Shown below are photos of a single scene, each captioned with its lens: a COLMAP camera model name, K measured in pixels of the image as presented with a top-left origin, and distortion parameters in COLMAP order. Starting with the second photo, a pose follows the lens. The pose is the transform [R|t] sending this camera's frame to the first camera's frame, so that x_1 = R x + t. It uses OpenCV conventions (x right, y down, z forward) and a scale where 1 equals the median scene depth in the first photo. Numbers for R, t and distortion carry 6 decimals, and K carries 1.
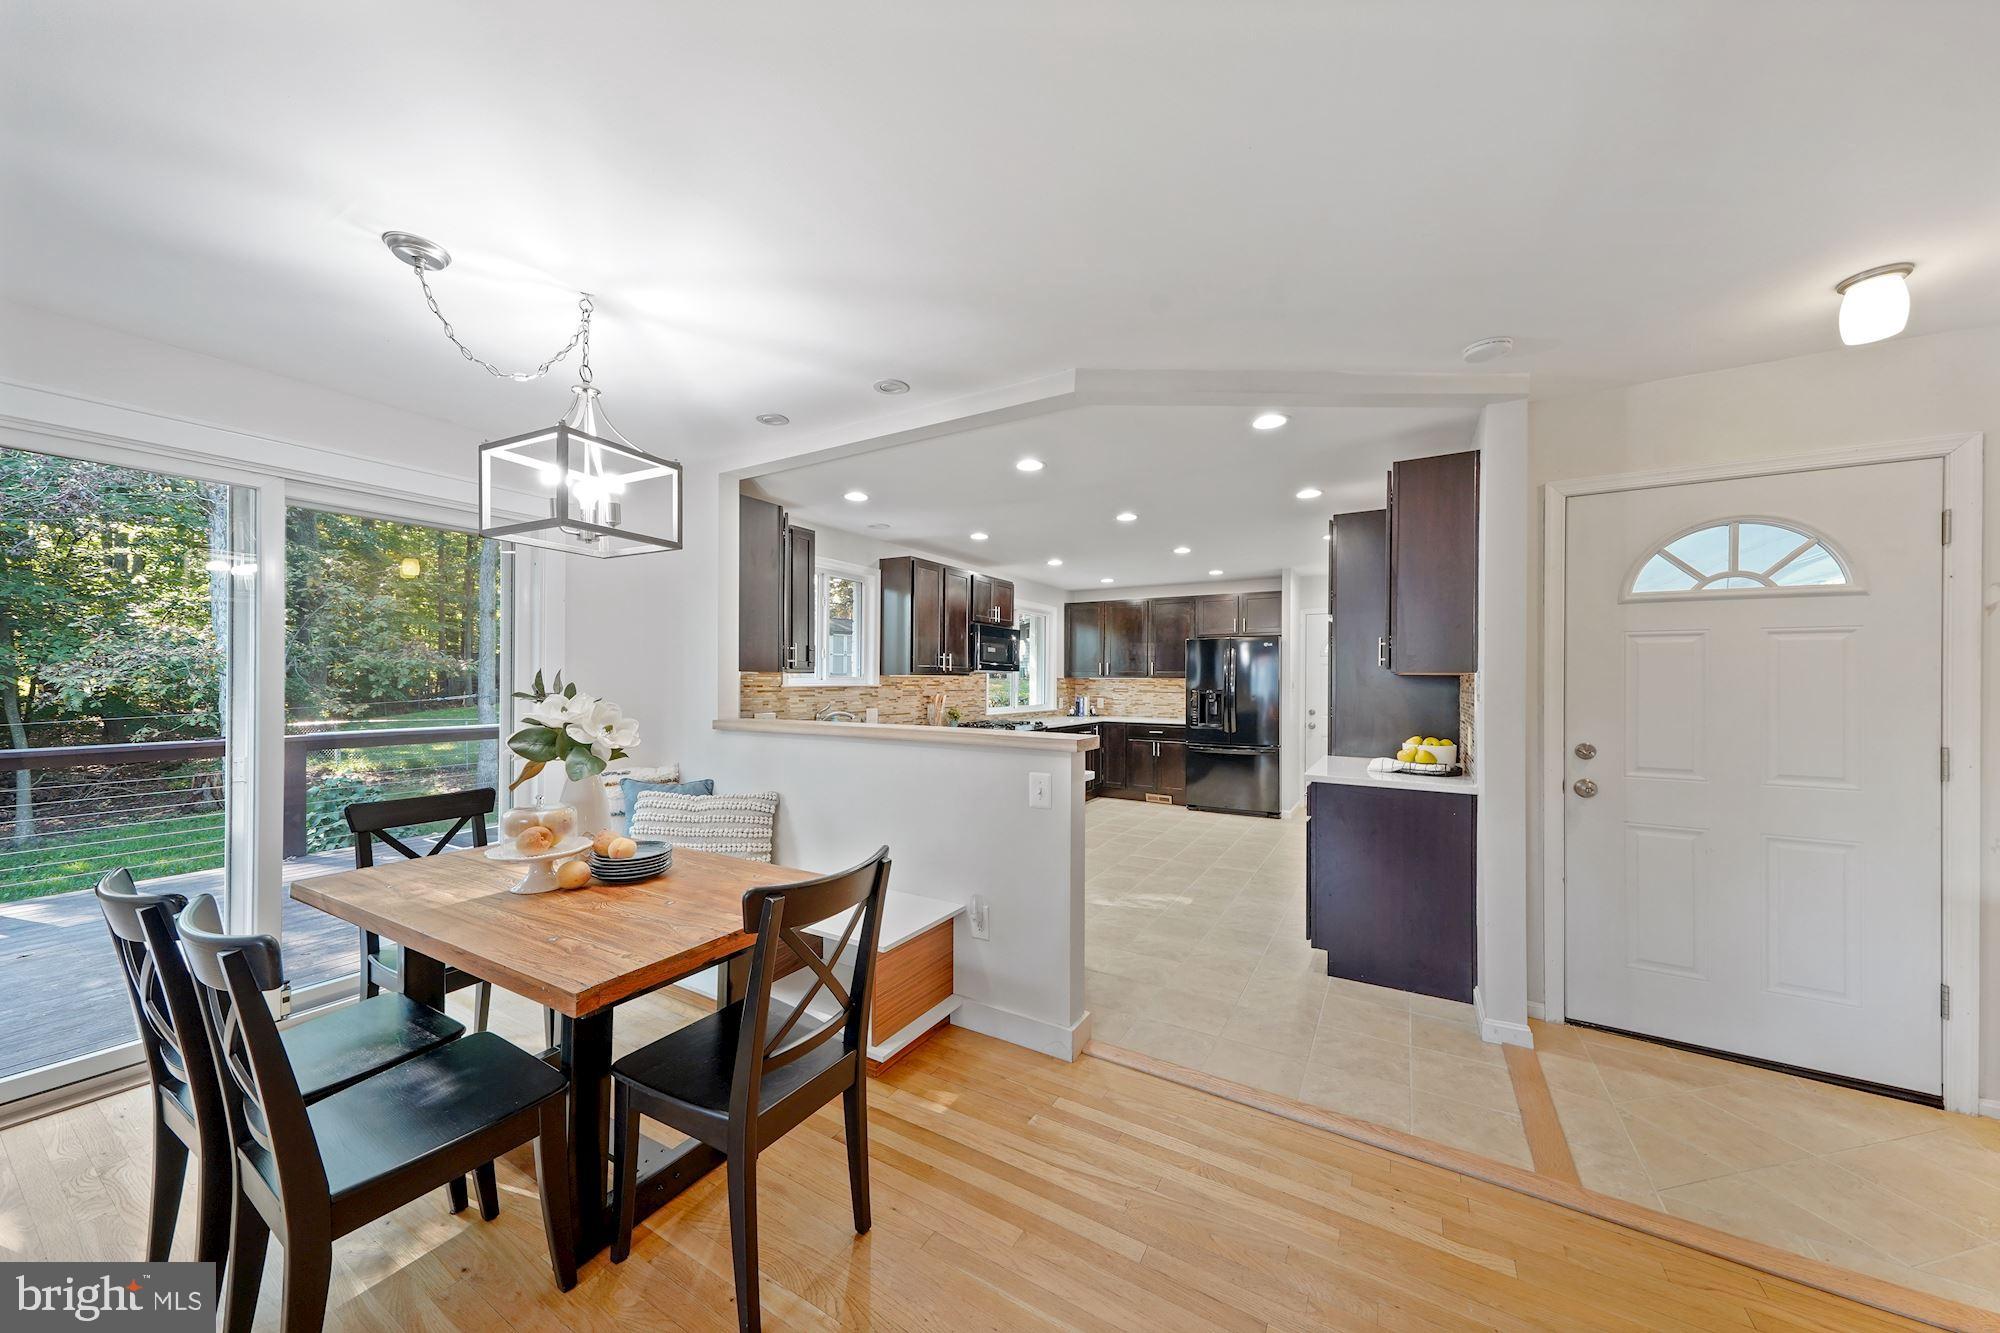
lens RADIAL K [[684.9, 0, 1011.0], [0, 684.9, 679.4], [0, 0, 1]] dist [-0.003352, 0.000030]
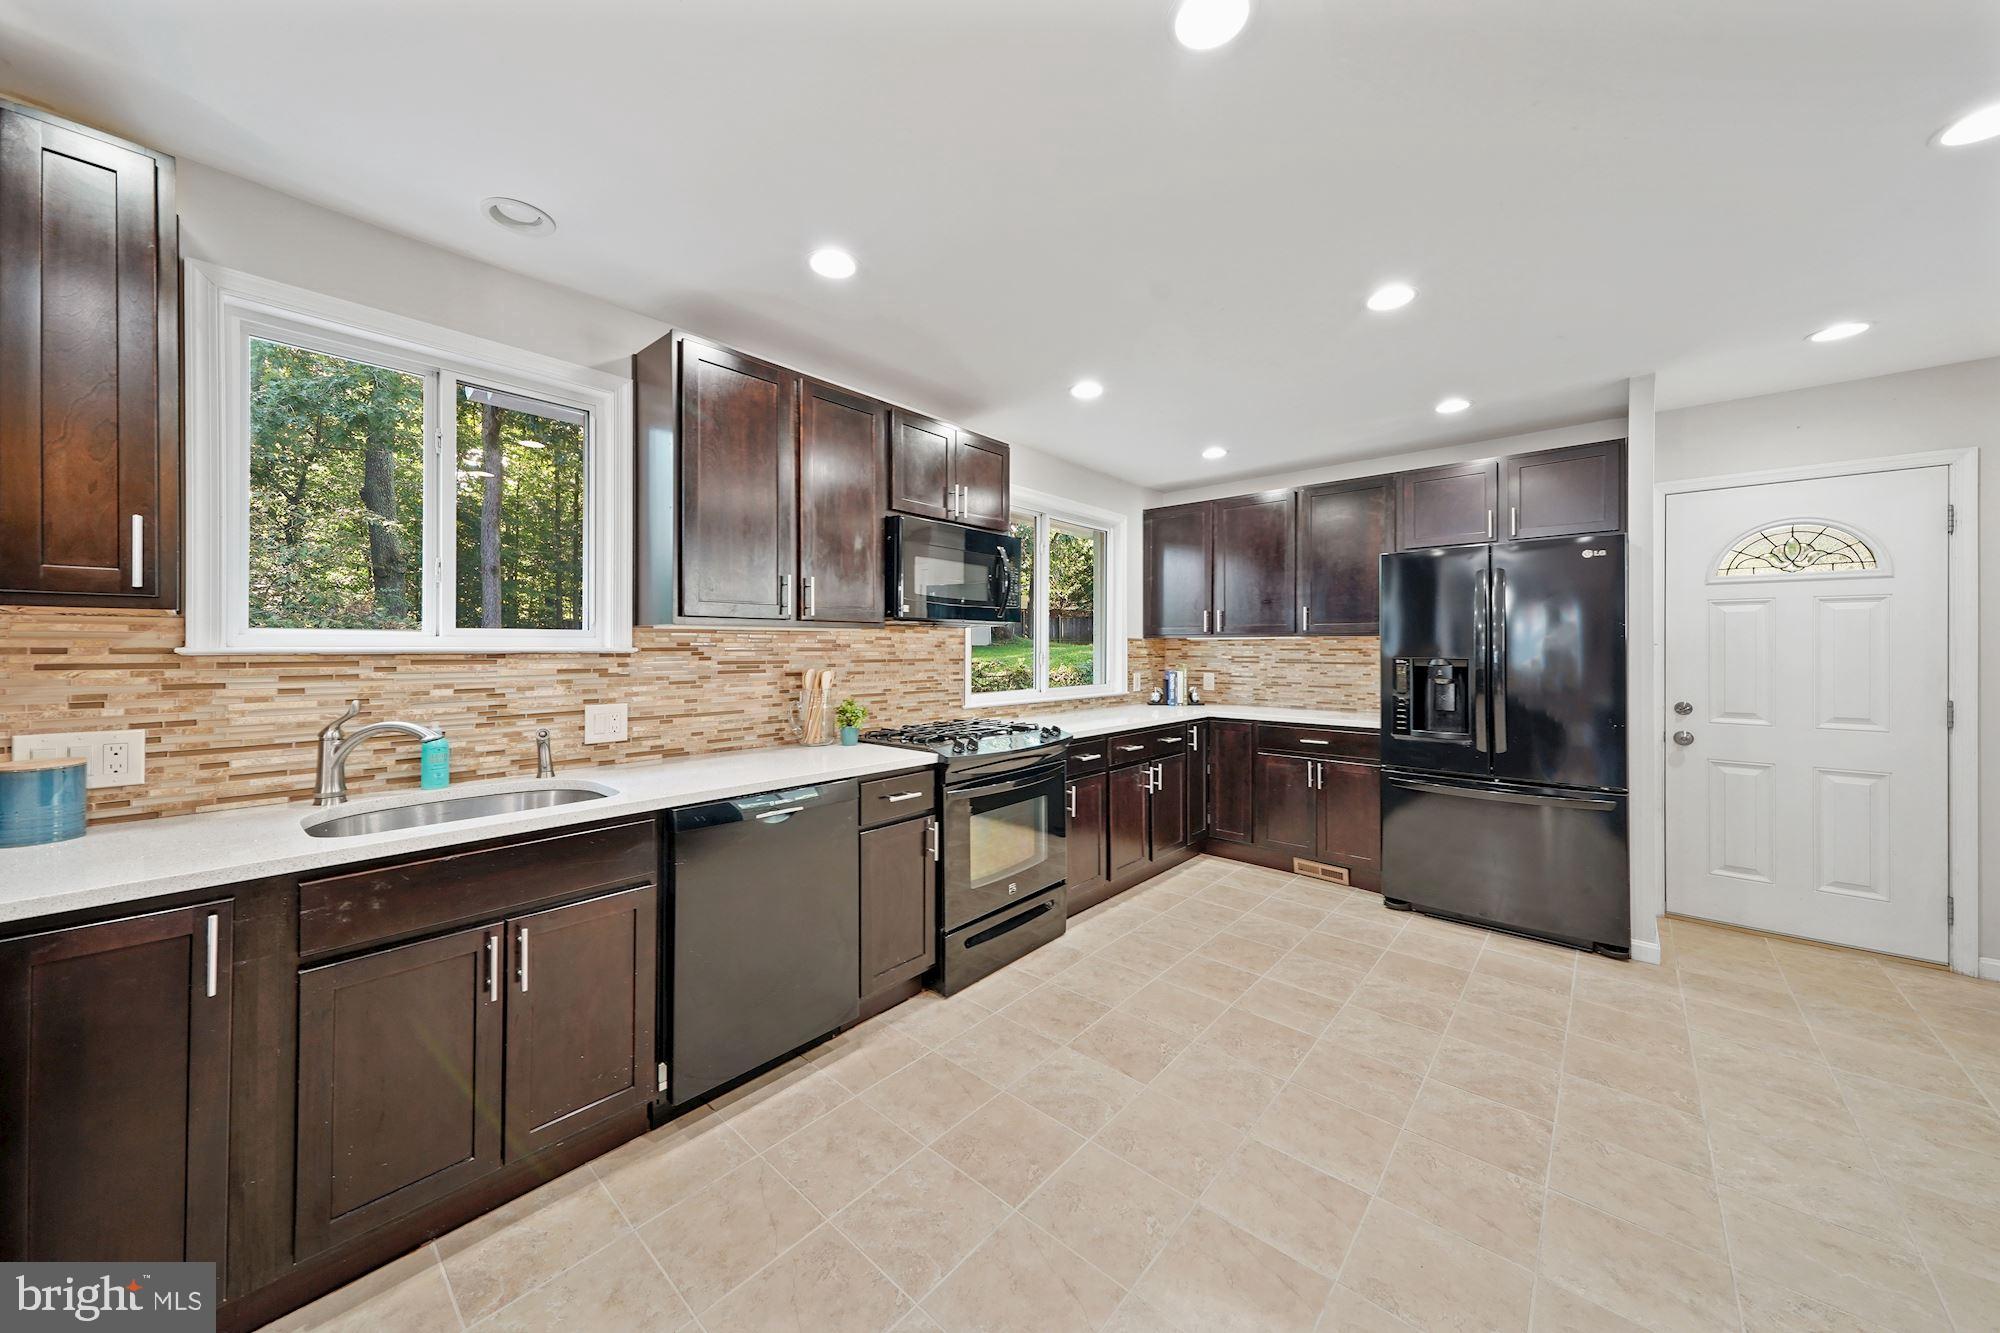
lens RADIAL K [[684.9, 0, 999.9], [0, 684.9, 647.1], [0, 0, 1]] dist [-0.003352, 0.000030]
pose [[0.978204, -0.003933, -0.207611, 0.121551], [0.004054, 0.999992, 0.000158, 0.007785], [0.207609, -0.000996, 0.978211, 0.621268]]
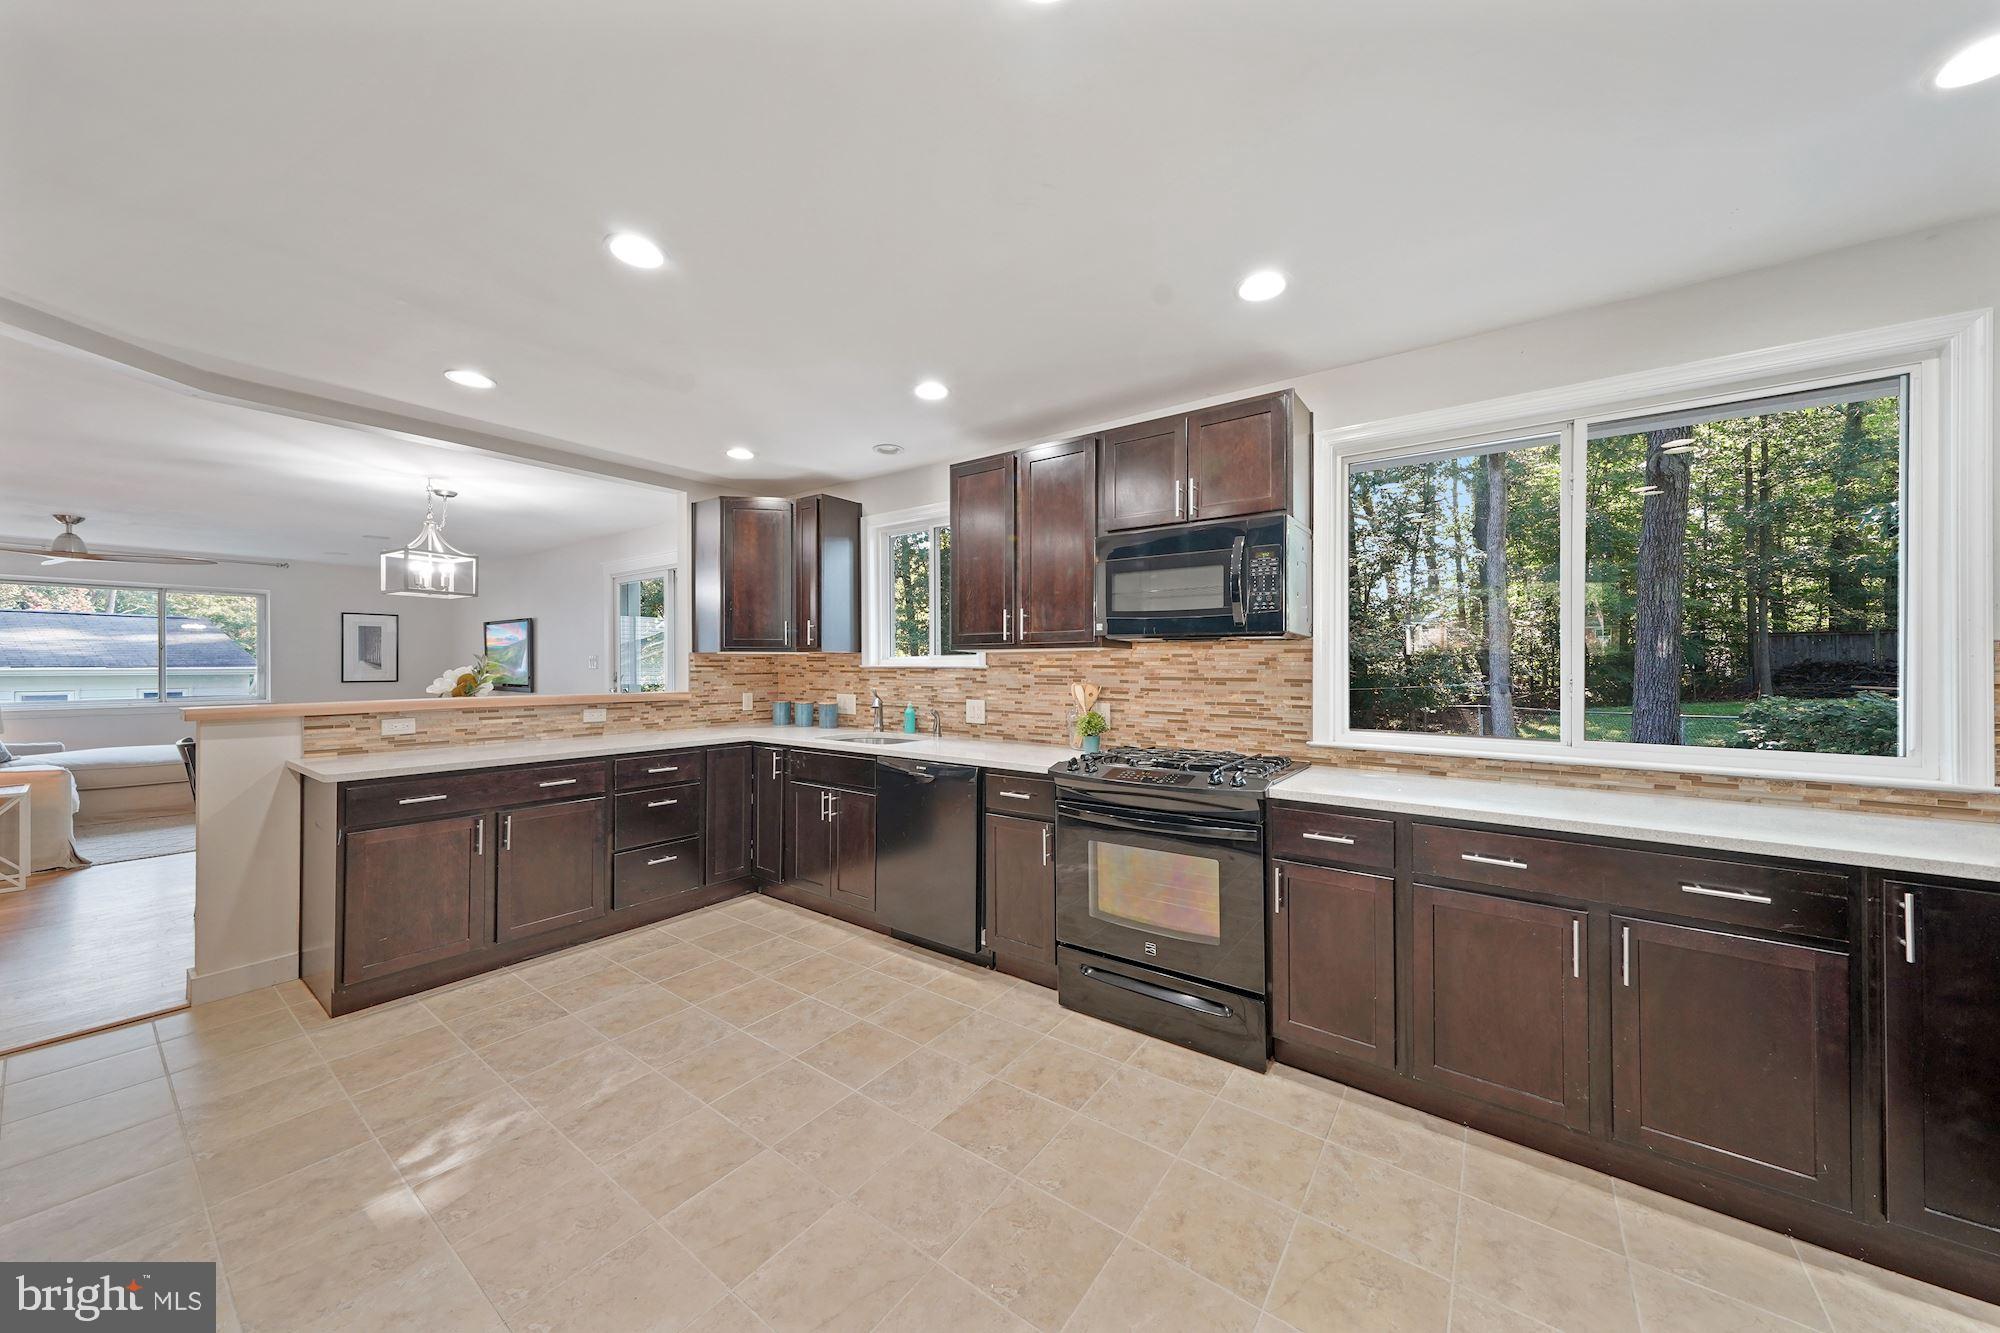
lens RADIAL K [[684.9, 0, 1007.0], [0, 684.9, 662.0], [0, 0, 1]] dist [-0.003352, 0.000030]
pose [[-0.108339, -0.004514, -0.994104, 0.469463], [0.001487, 0.999988, -0.004703, 0.007558], [0.994113, -0.001988, -0.108331, 1.082123]]
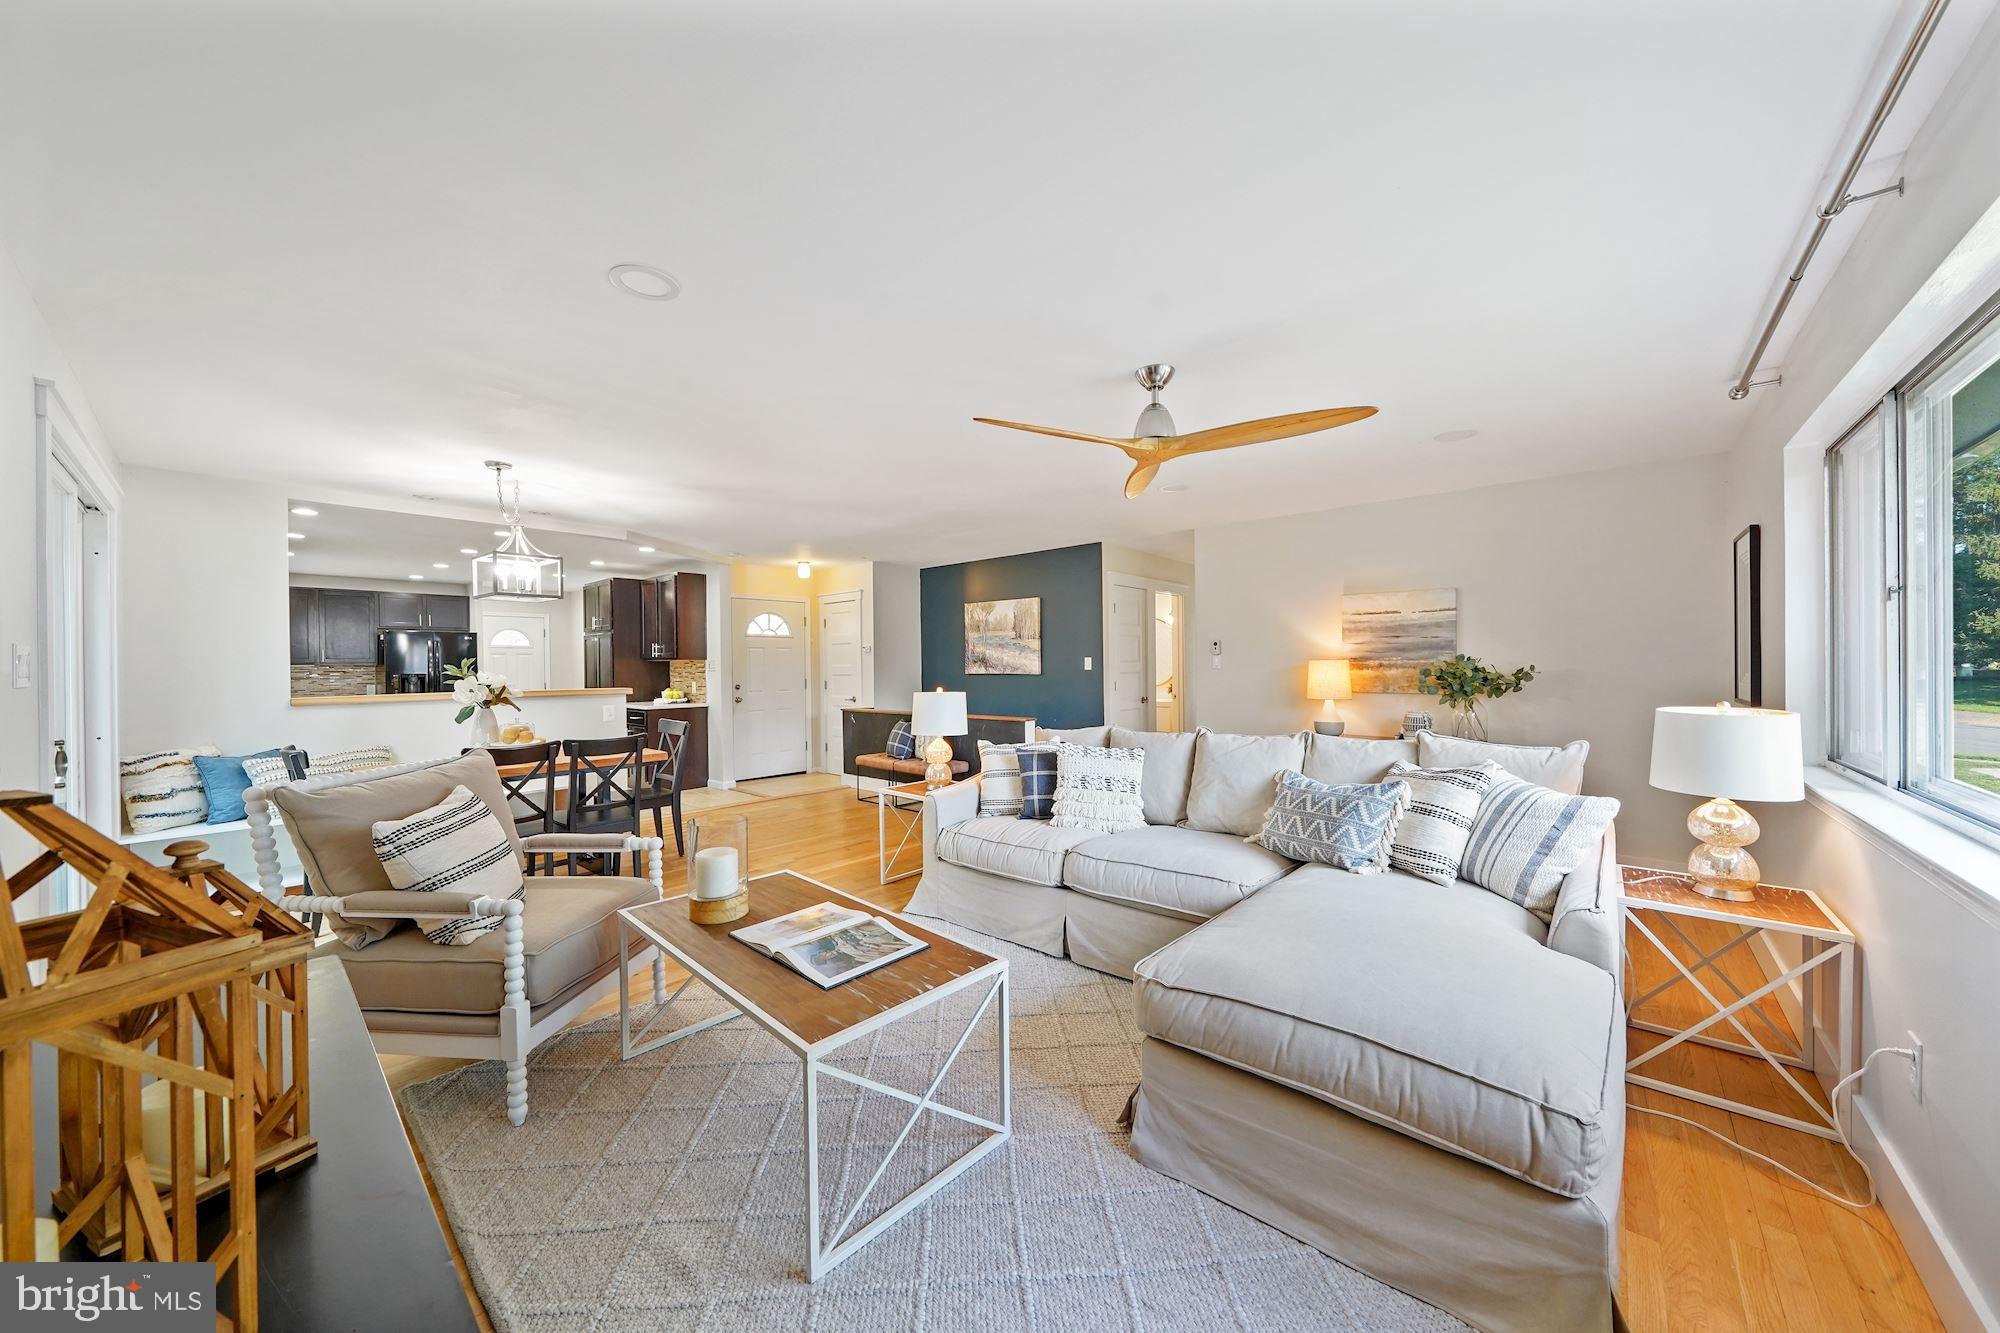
lens RADIAL K [[684.9, 0, 983.5], [0, 684.9, 668.0], [0, 0, 1]] dist [-0.003352, 0.000030]
pose [[0.222105, -0.008360, 0.974987, -0.860811], [0.005919, 0.999956, 0.007225, 0.004611], [-0.975005, 0.004166, 0.222145, -0.324748]]
